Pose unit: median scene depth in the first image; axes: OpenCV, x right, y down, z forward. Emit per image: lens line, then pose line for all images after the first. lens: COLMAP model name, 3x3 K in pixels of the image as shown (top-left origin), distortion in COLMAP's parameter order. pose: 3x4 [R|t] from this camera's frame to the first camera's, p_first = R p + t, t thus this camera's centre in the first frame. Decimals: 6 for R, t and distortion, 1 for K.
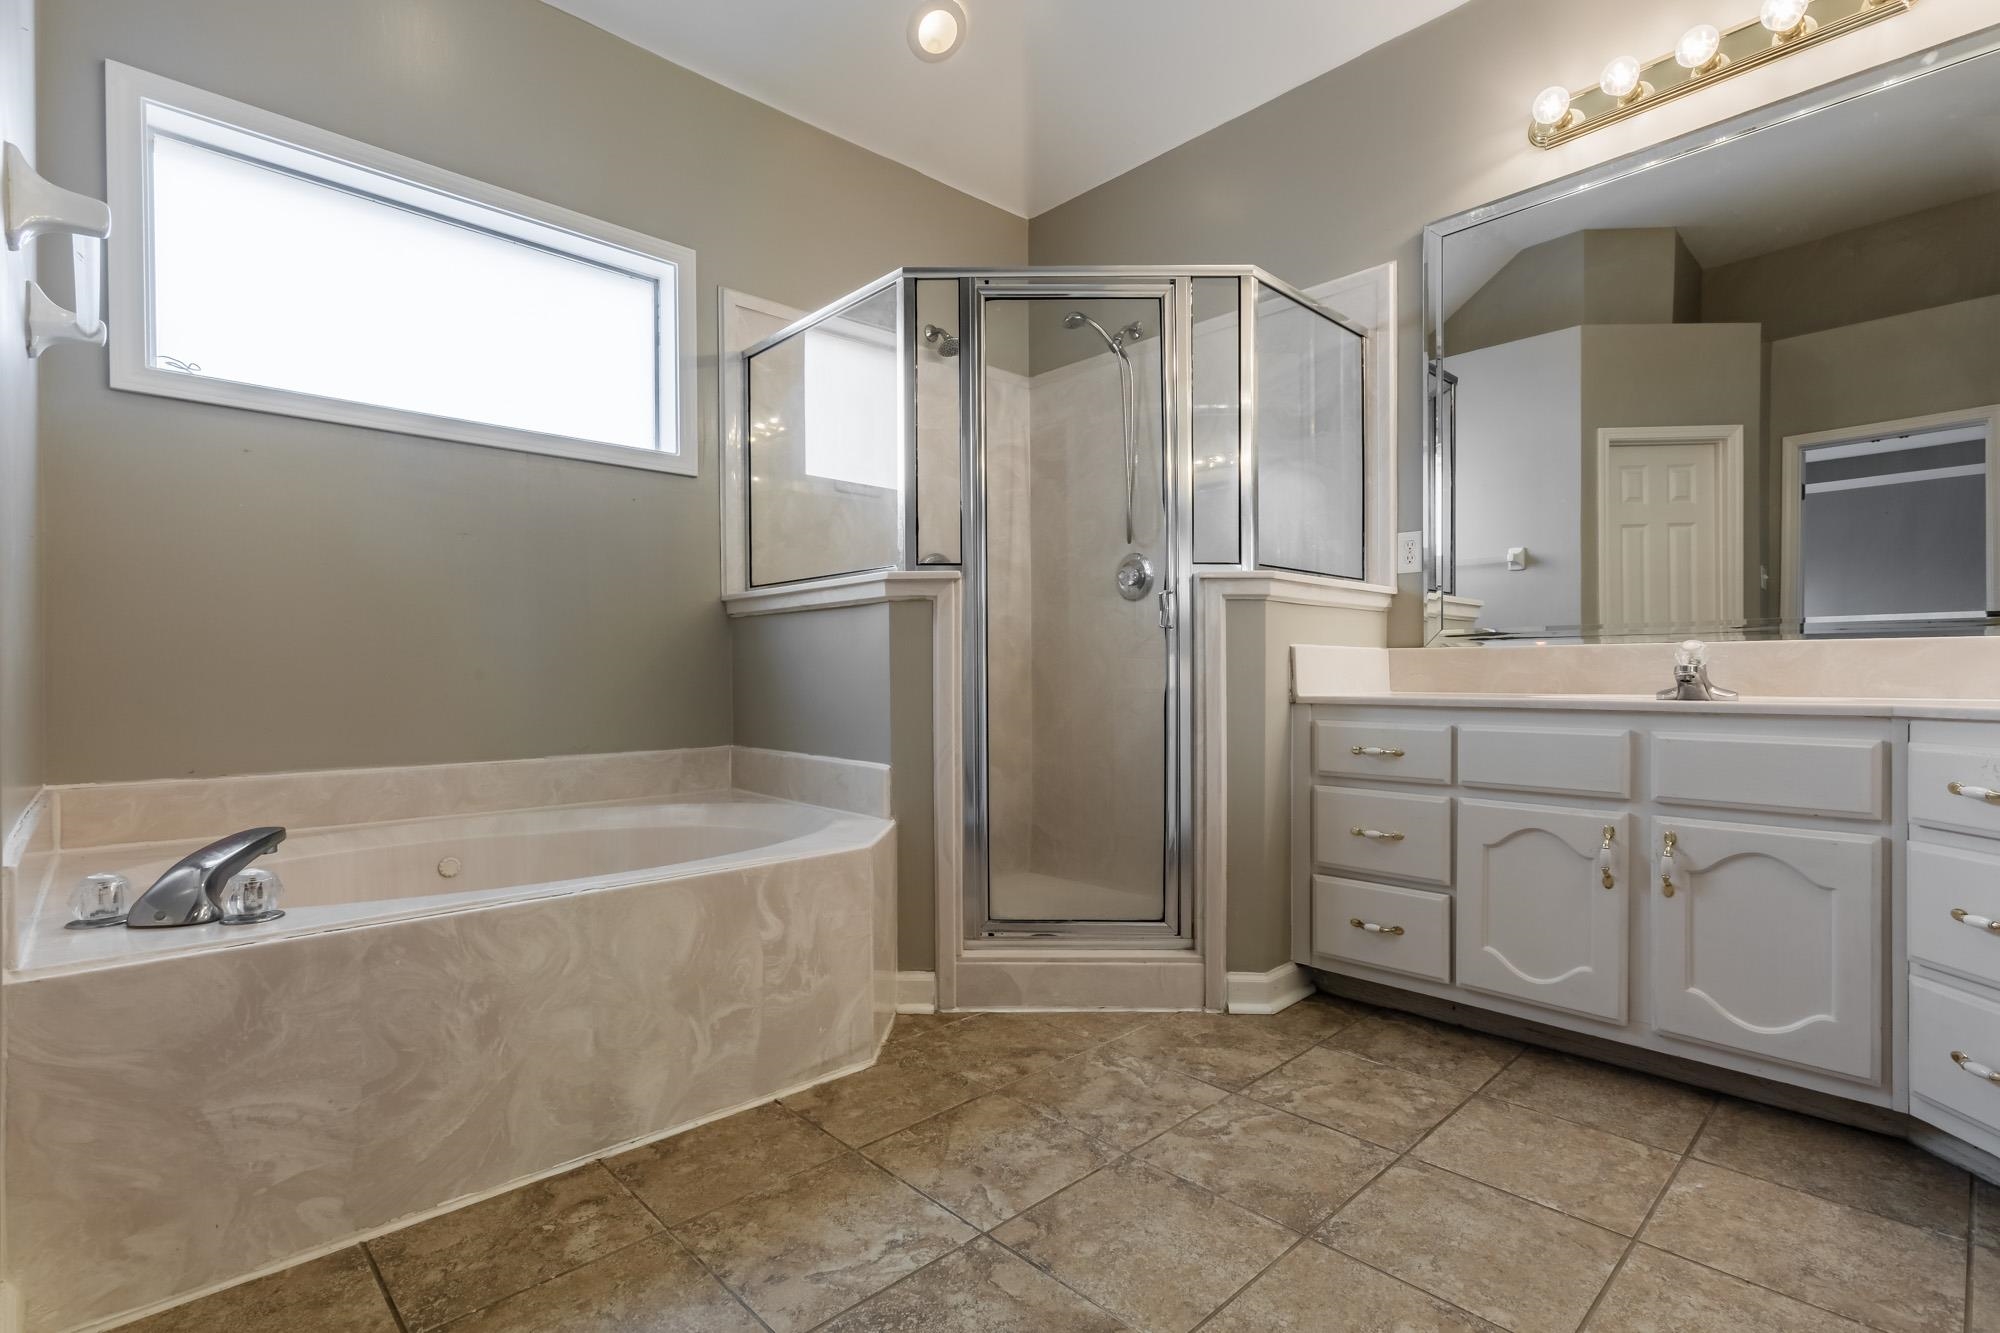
lens RADIAL K [[953.8, 0, 1001.3], [0, 953.8, 671.3], [0, 0, 1]] dist [-0.016311, 0.018936]
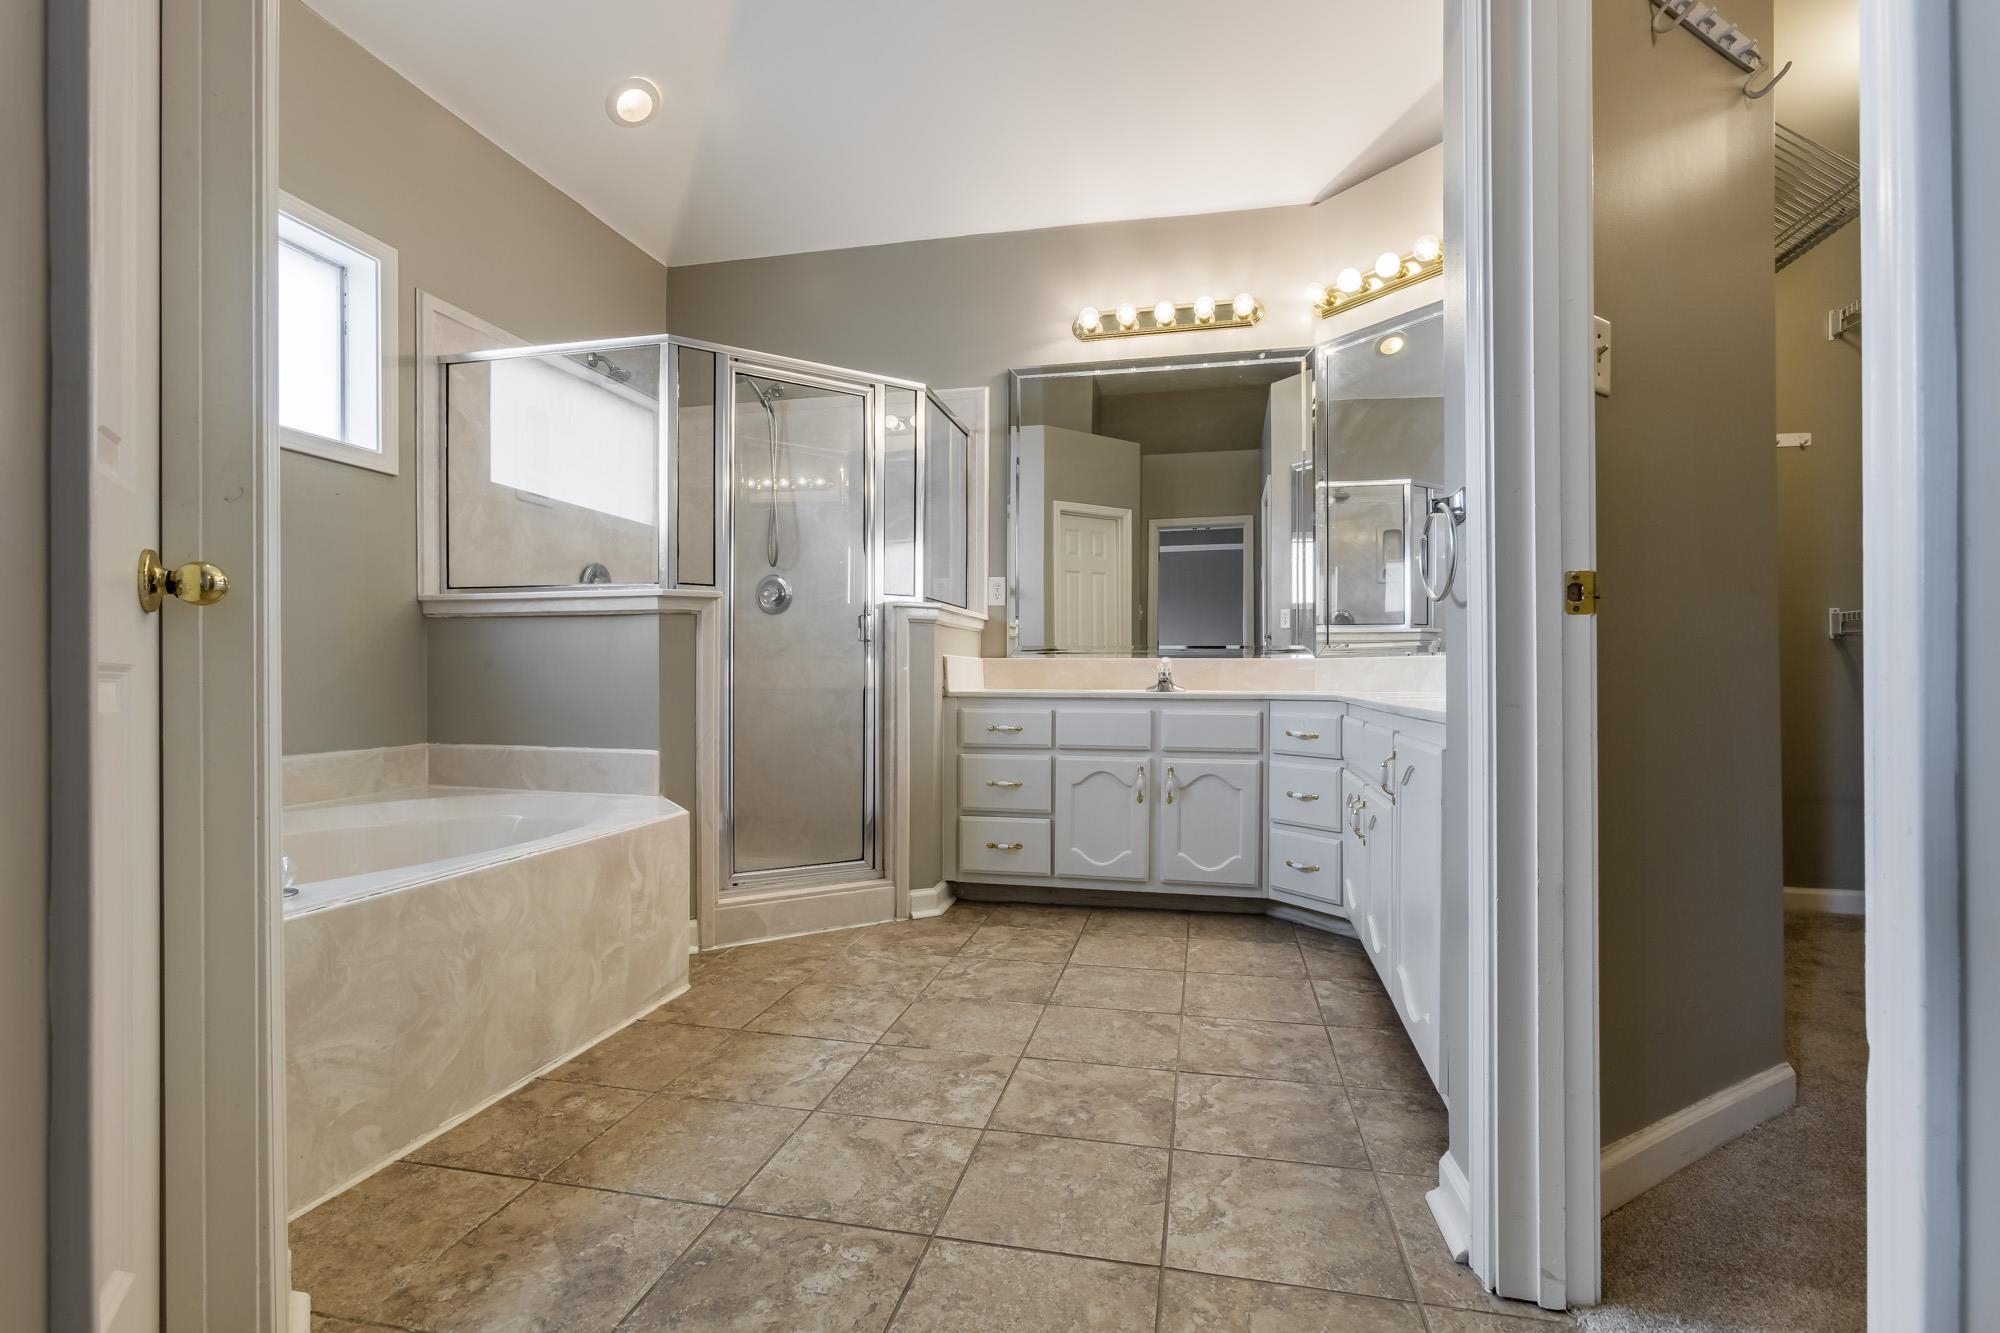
lens RADIAL K [[975.6, 0, 1002.2], [0, 975.6, 663.6], [0, 0, 1]] dist [-0.044582, 0.042121]
pose [[0.821942, 0.012474, 0.569434, -0.518550], [-0.006901, 0.999905, -0.011943, 0.001338], [-0.569529, 0.005886, 0.821950, -0.274091]]
